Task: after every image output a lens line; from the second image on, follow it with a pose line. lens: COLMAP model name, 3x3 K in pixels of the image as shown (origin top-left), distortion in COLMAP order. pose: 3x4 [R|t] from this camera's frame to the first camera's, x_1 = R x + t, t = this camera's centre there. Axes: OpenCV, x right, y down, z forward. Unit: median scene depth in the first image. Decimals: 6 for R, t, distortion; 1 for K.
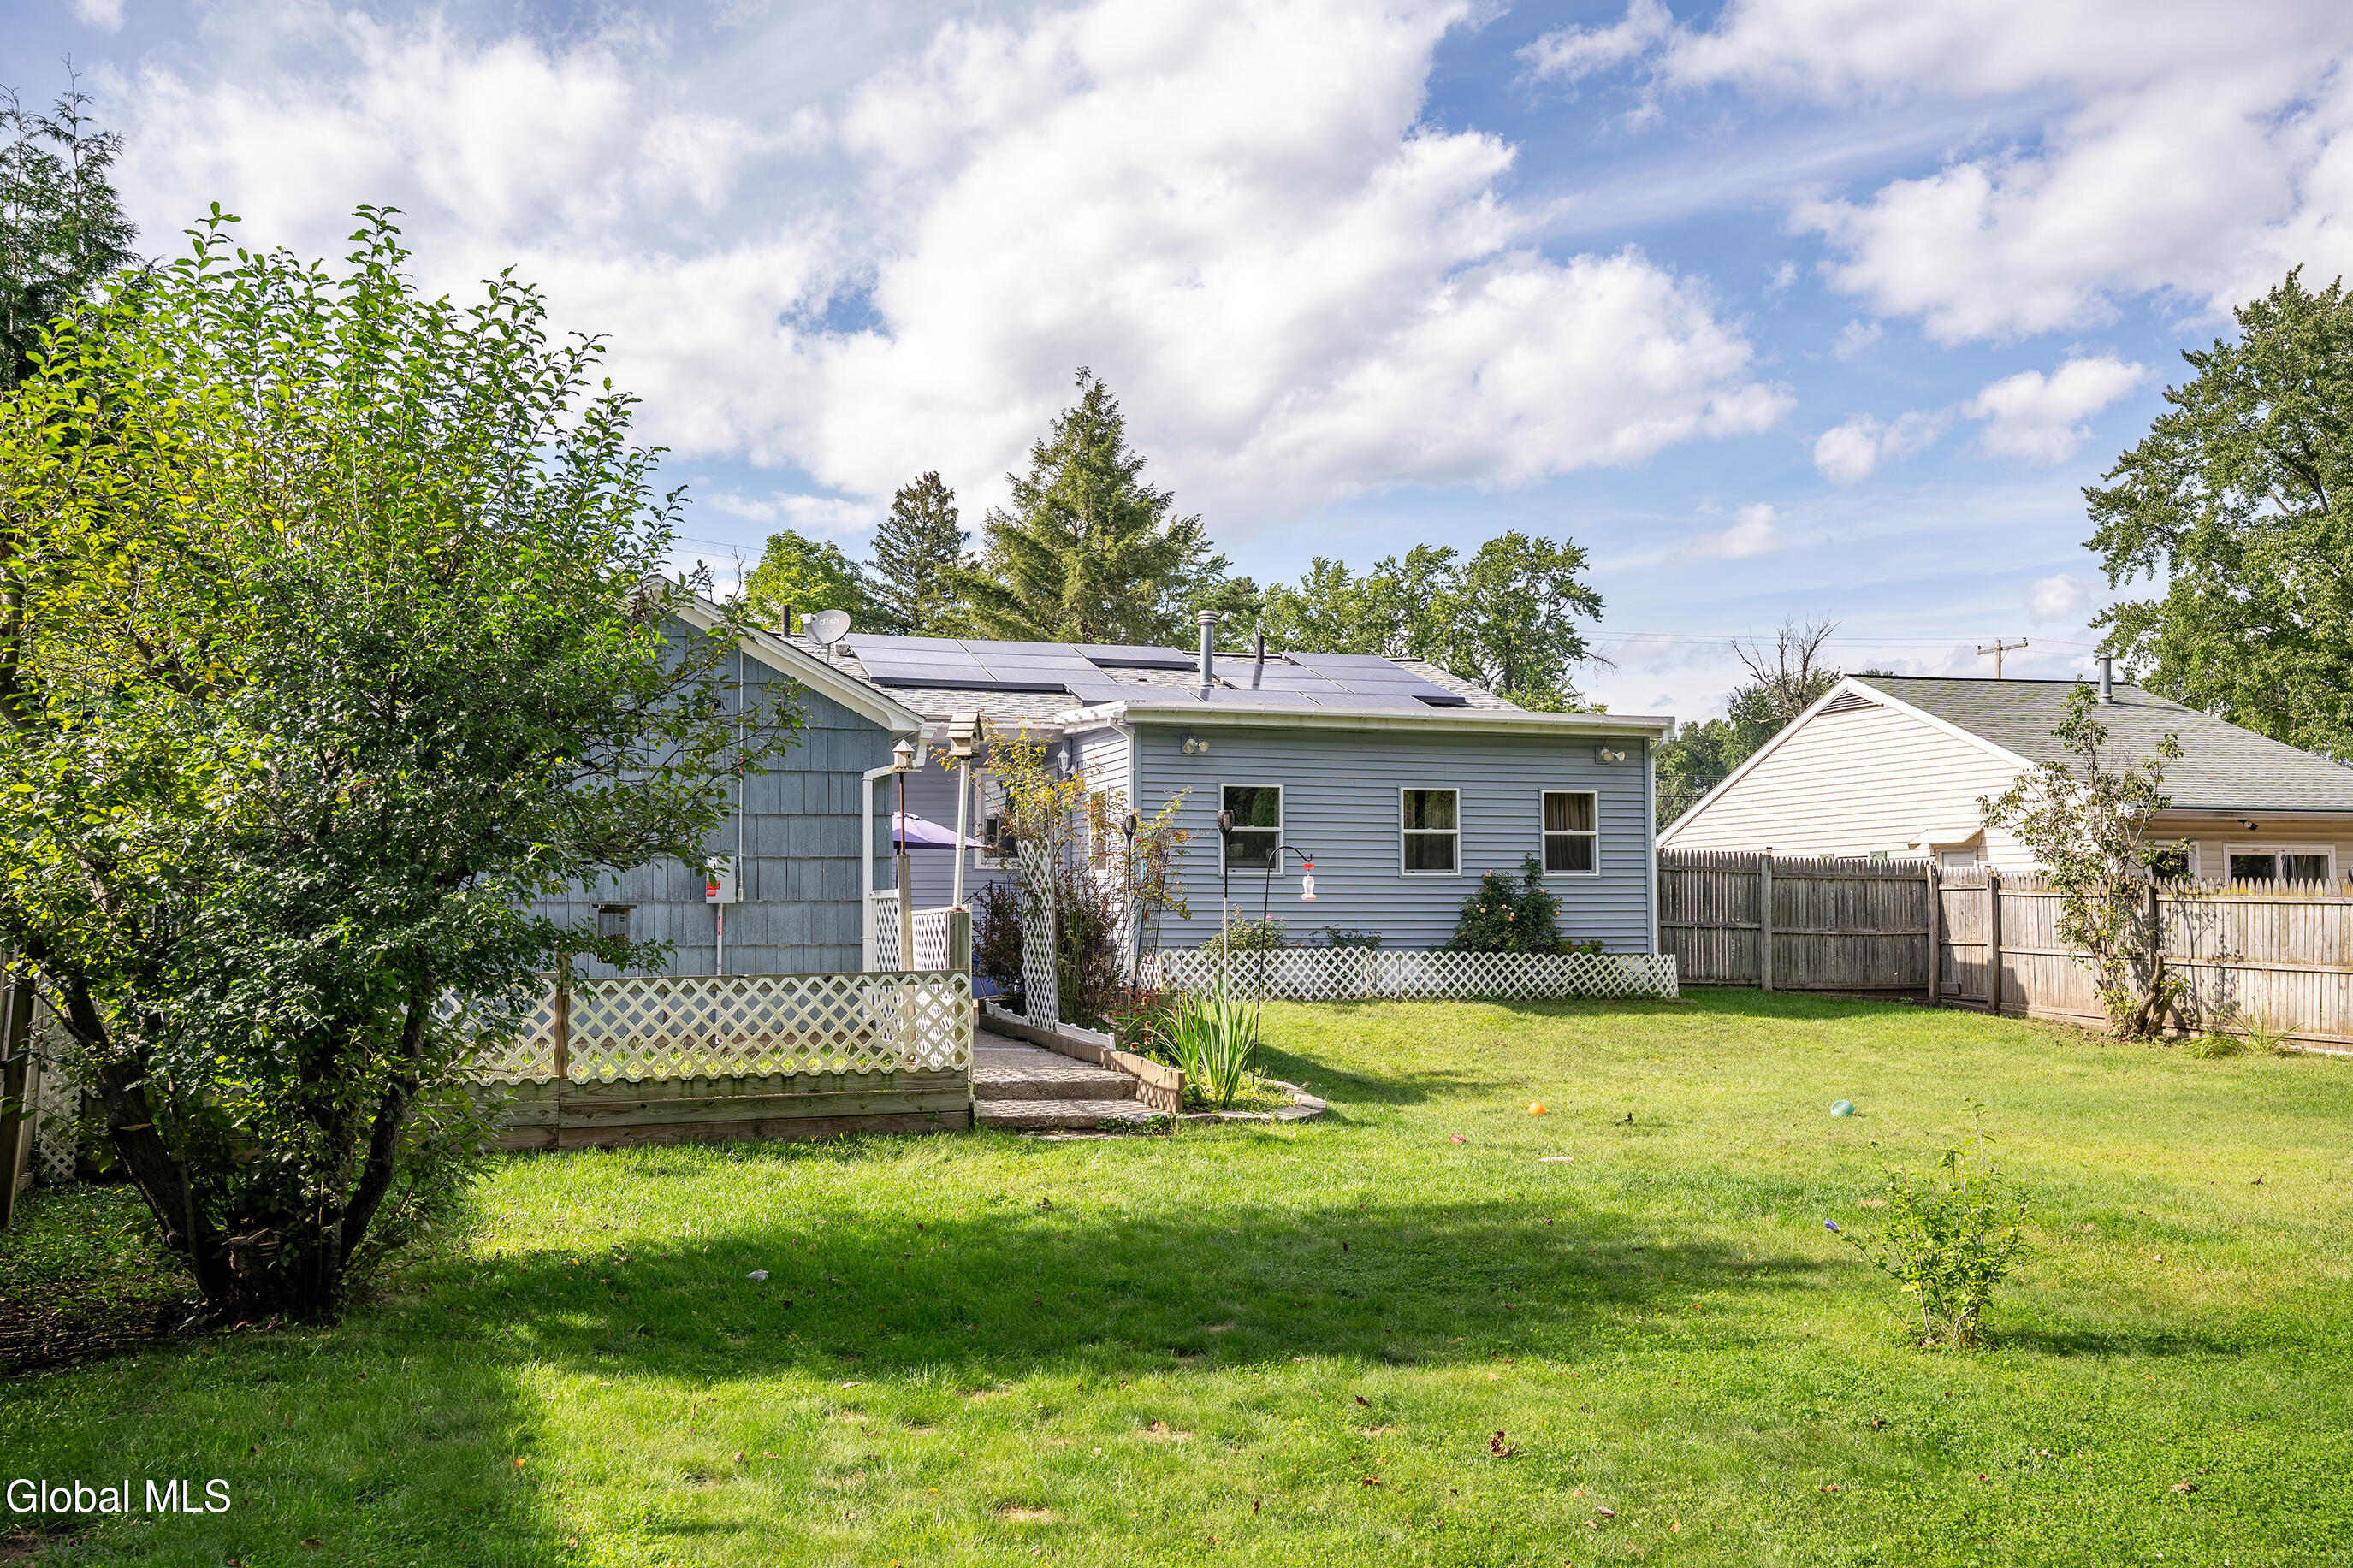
lens RADIAL K [[2158.6, 0, 1177.6], [0, 2158.6, 858.6], [0, 0, 1]] dist [0.015780, 0.015895]
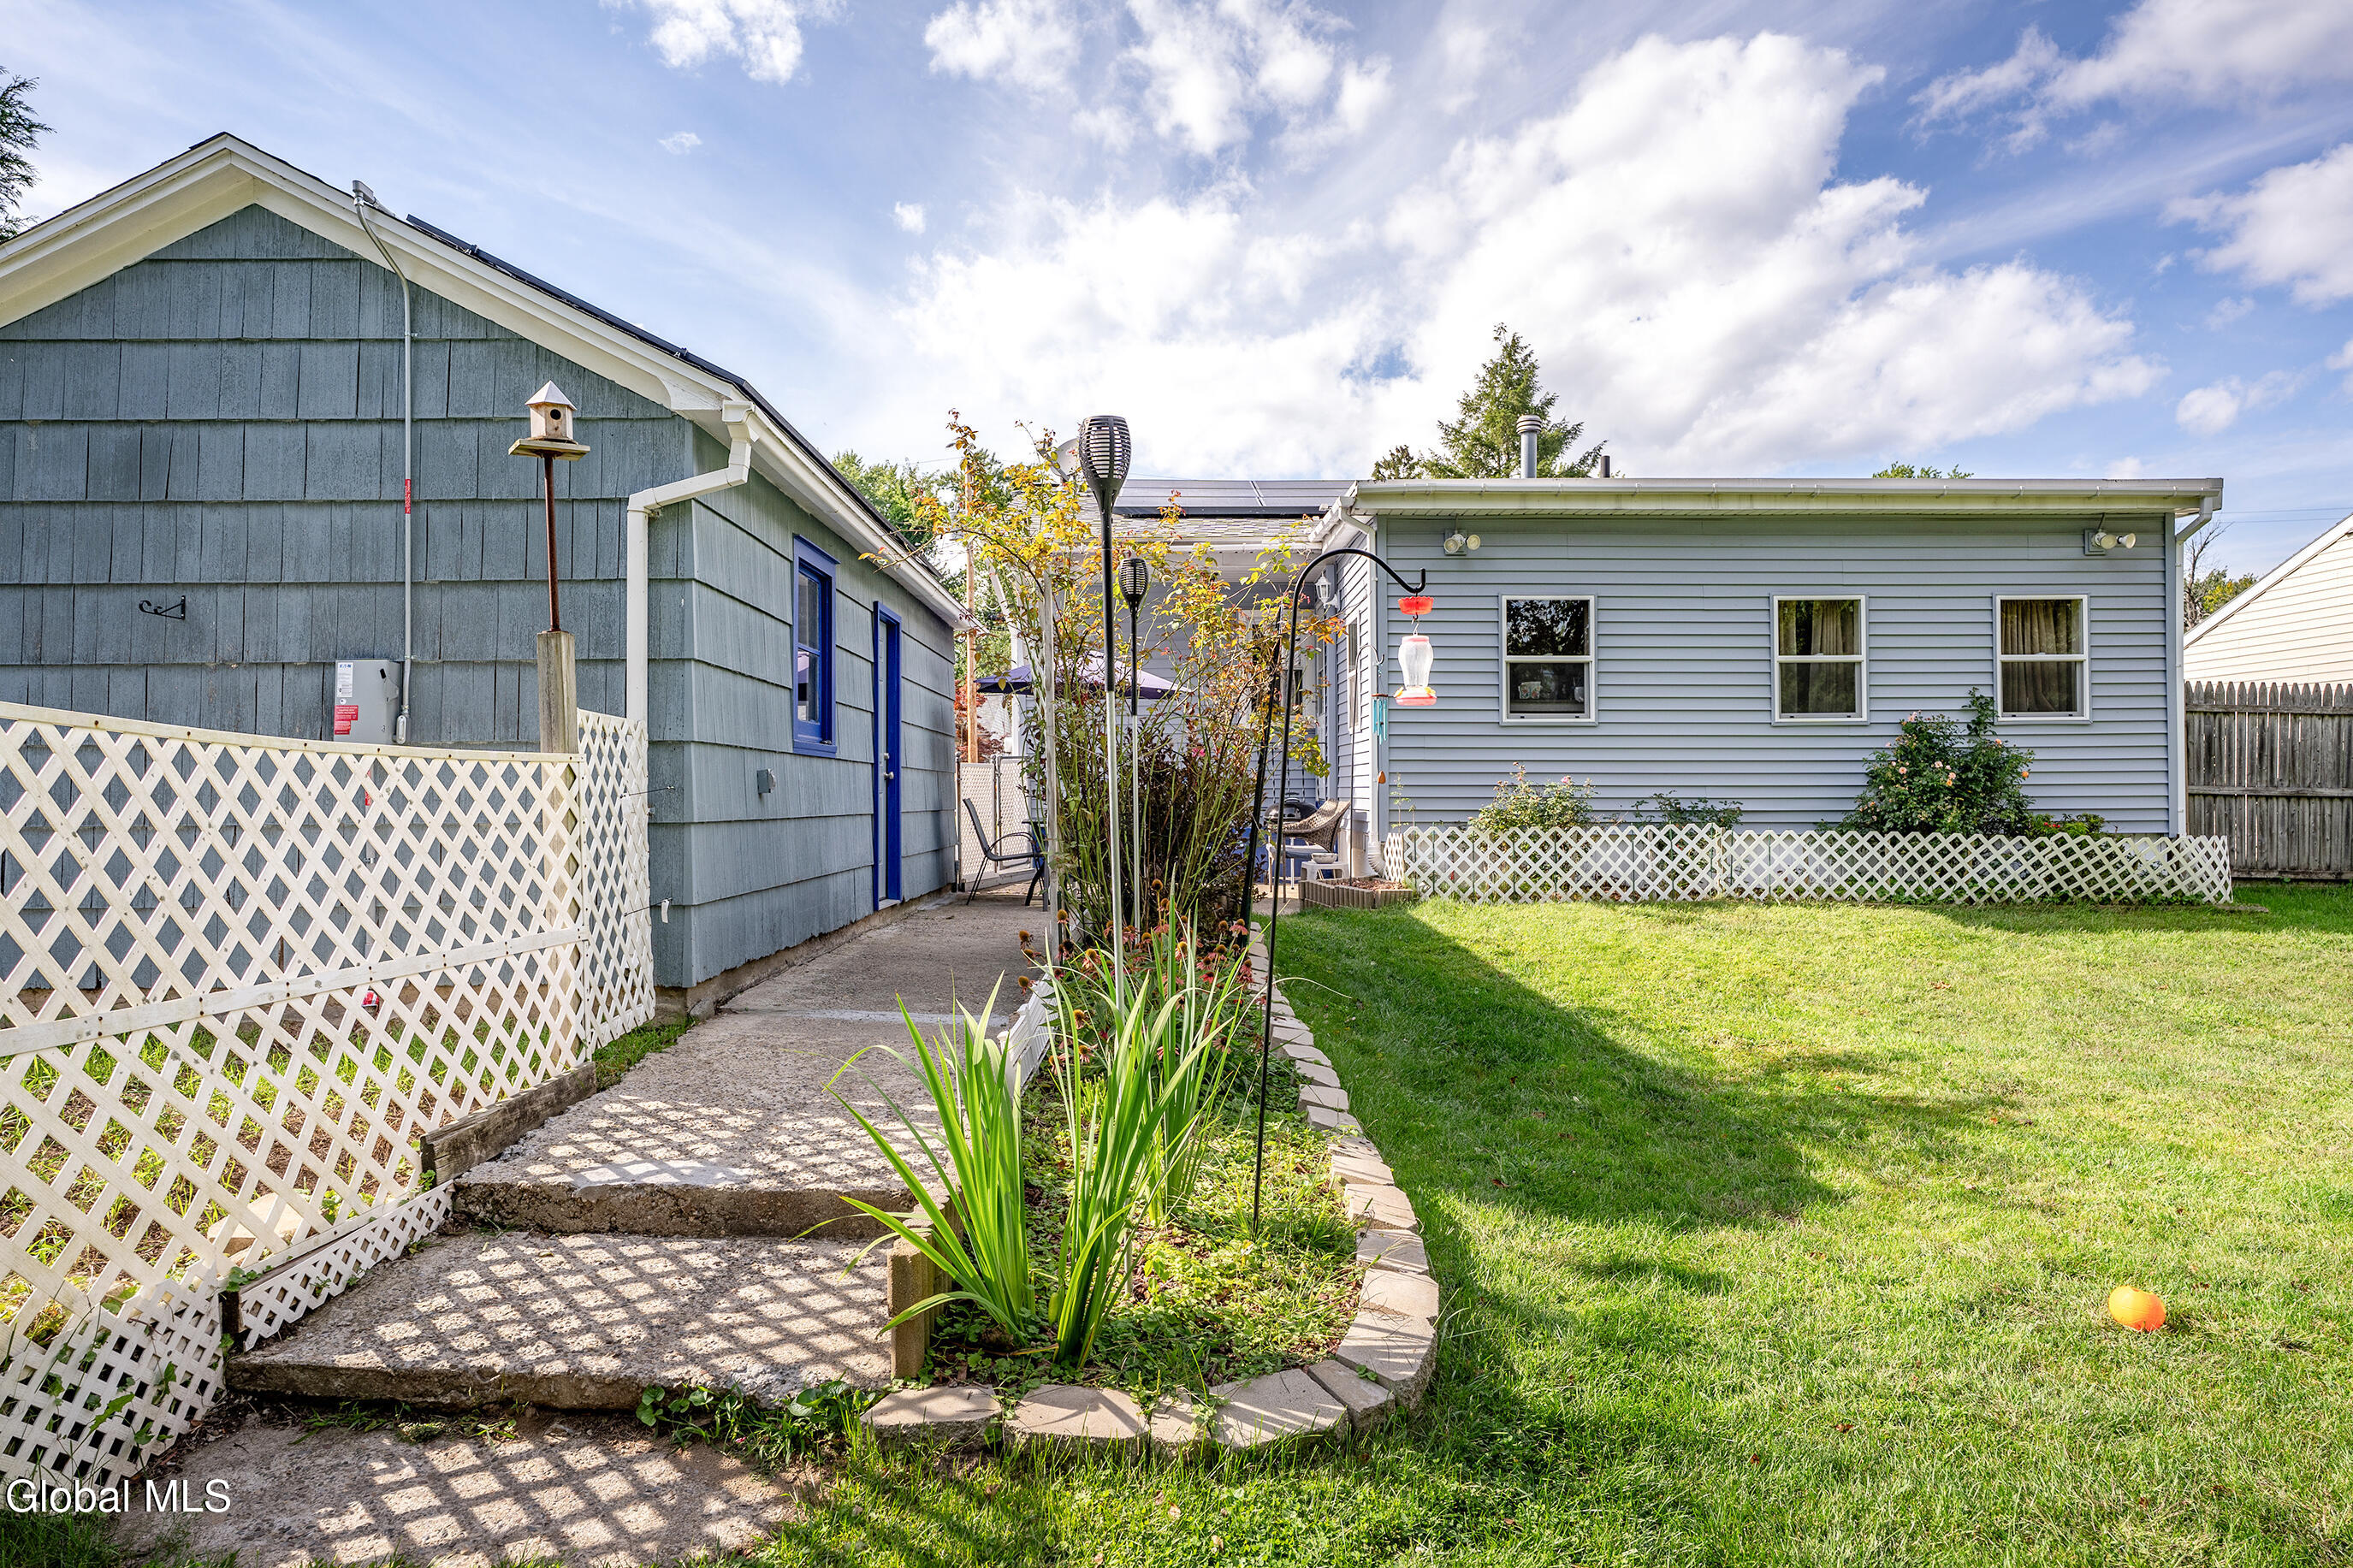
lens RADIAL K [[1441.3, 0, 1184.3], [0, 1441.3, 791.4], [0, 0, 1]] dist [-0.011364, 0.005563]
pose [[0.951268, -0.003123, -0.308349, 0.062703], [0.010407, 0.999704, 0.021979, 0.017507], [0.308190, -0.024117, 0.951019, 0.477250]]
